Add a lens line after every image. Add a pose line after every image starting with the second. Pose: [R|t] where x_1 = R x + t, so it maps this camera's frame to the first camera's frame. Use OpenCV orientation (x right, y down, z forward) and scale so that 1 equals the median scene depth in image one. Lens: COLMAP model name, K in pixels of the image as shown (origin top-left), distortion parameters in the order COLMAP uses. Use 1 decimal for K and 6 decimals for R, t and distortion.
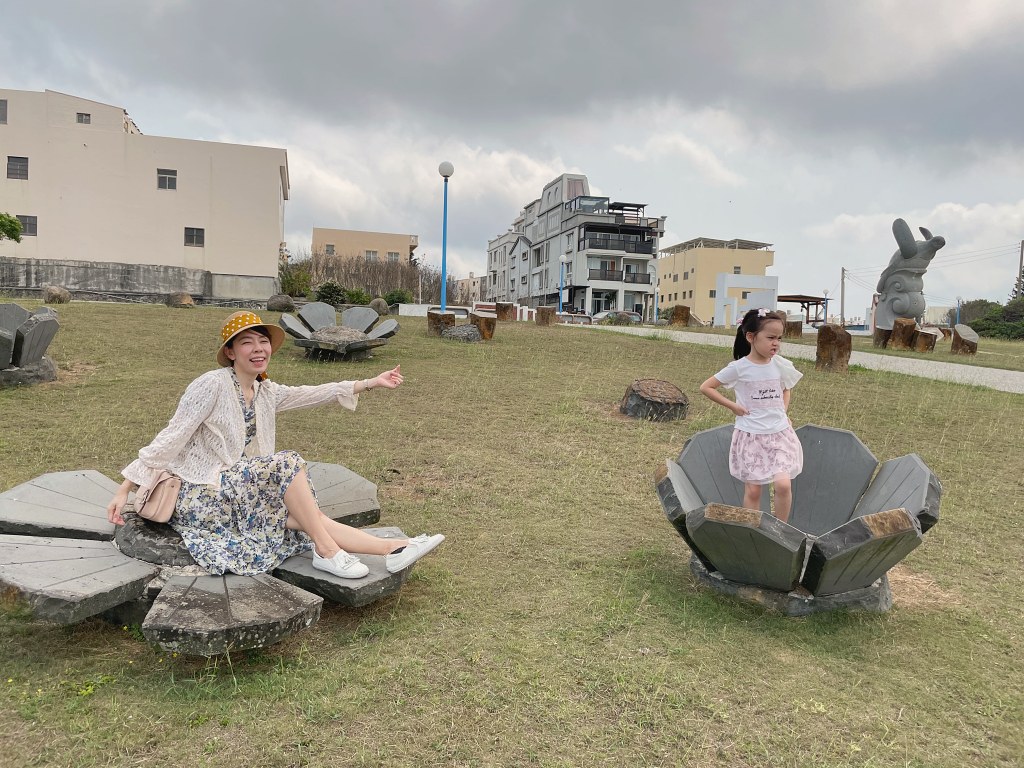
lens RADIAL K [[790.4, 0, 512.0], [0, 790.4, 384.0], [0, 0, 1]] dist [0.088634, -0.126745]
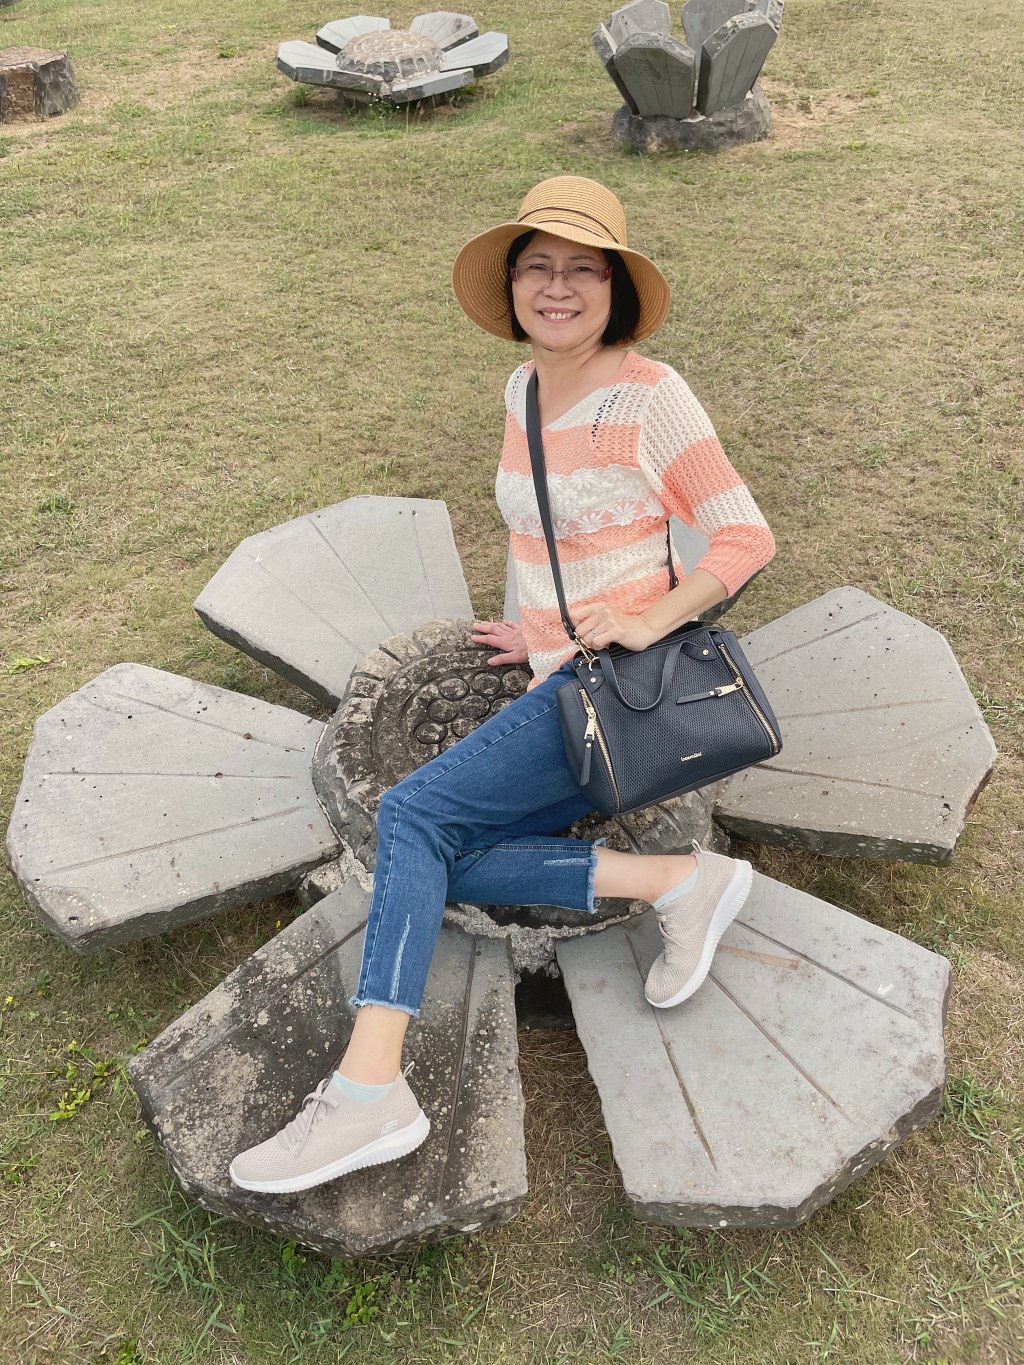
lens RADIAL K [[1054.0, 0, 497.0], [0, 1054.0, 680.6], [0, 0, 1]] dist [0.087555, -0.124548]
pose [[0.633530, 0.416649, -0.651953, -0.005372], [-0.033039, 0.856423, 0.515217, -0.035680], [0.773013, -0.304865, 0.556335, 0.160765]]
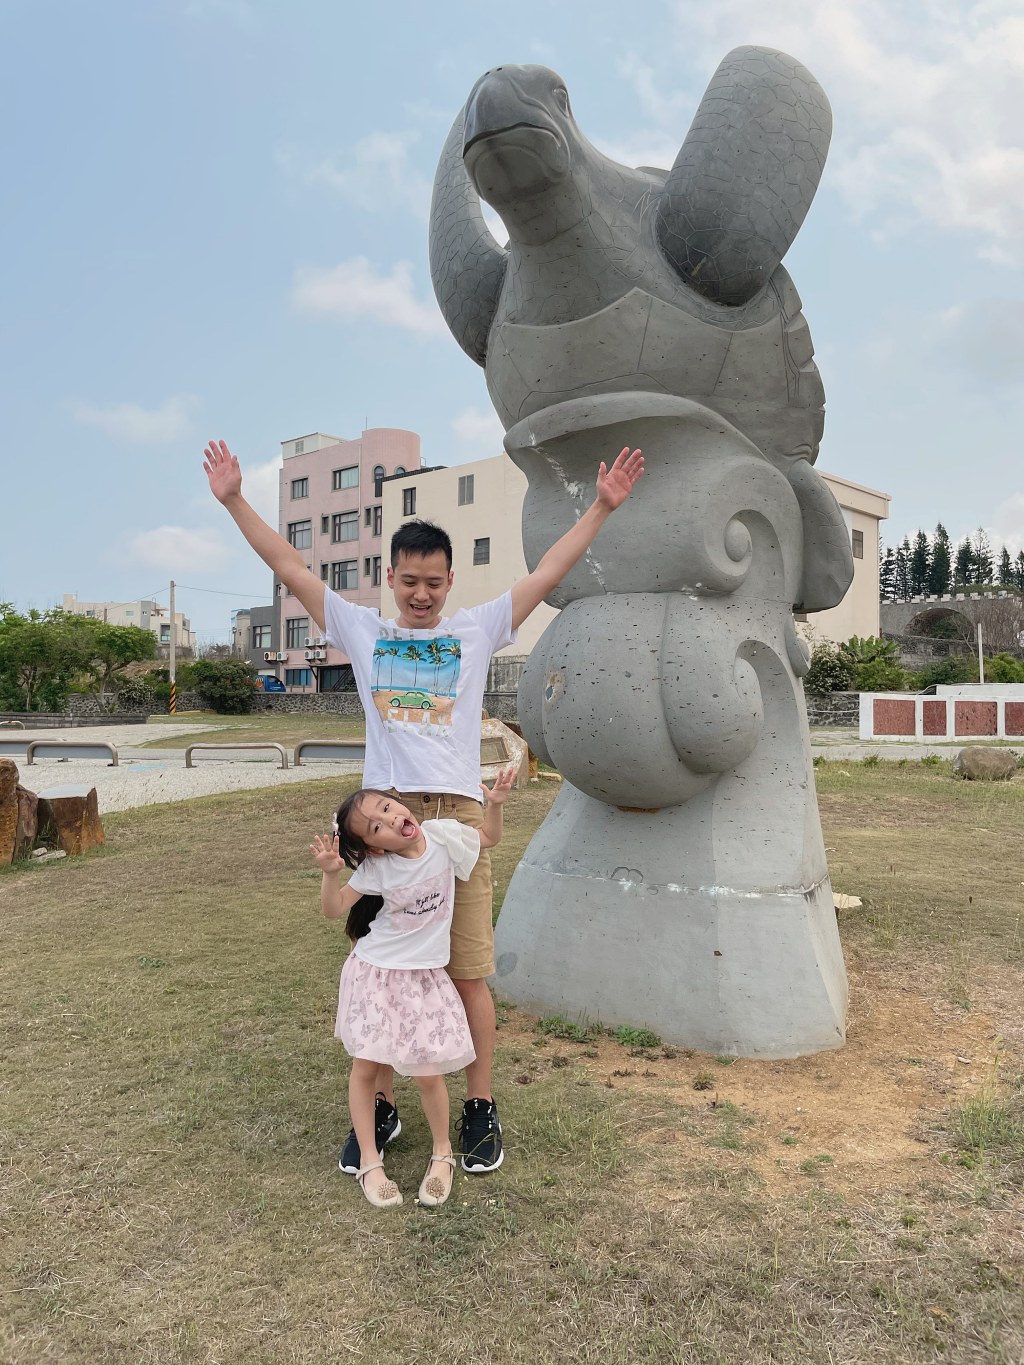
lens RADIAL K [[1053.6, 0, 508.4], [0, 1053.6, 674.7], [0, 0, 1]] dist [0.088634, -0.126745]
pose [[0.532253, -0.058904, -0.844534, 1.115848], [-0.030103, 0.995629, -0.088415, -0.148856], [0.846050, 0.072482, 0.528153, 1.533665]]
